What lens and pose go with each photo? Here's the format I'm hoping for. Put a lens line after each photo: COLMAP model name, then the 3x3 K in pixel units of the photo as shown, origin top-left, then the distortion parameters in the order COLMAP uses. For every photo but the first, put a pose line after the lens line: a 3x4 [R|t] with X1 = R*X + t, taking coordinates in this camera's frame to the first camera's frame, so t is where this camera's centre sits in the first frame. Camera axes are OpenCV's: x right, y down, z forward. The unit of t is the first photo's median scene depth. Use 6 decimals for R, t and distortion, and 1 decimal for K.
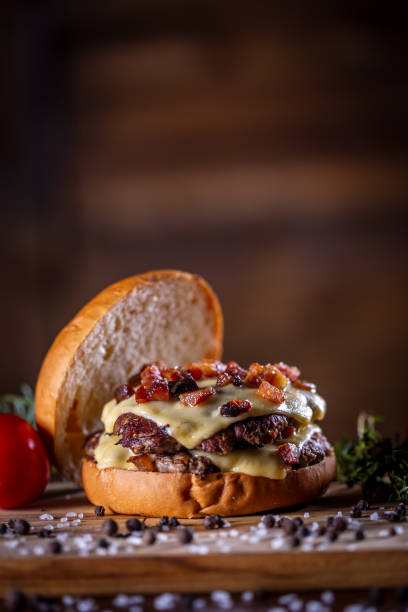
lens RADIAL K [[2330.3, 0, 203.6], [0, 2330.3, 302.3], [0, 0, 1]] dist [0.460437, 0.000000]
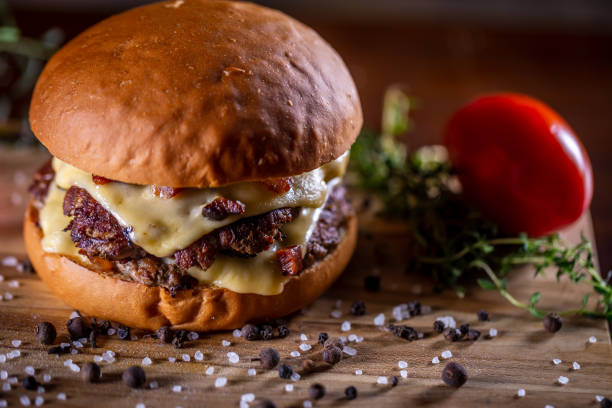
lens RADIAL K [[2330.3, 0, 307.5], [0, 2330.3, 203.4], [0, 0, 1]] dist [0.460437, 0.000000]
pose [[0.997586, 0.067429, 0.016595, 0.028654], [-0.068323, 0.910390, 0.408071, -0.268560], [0.012408, -0.408219, 0.912800, 0.310896]]
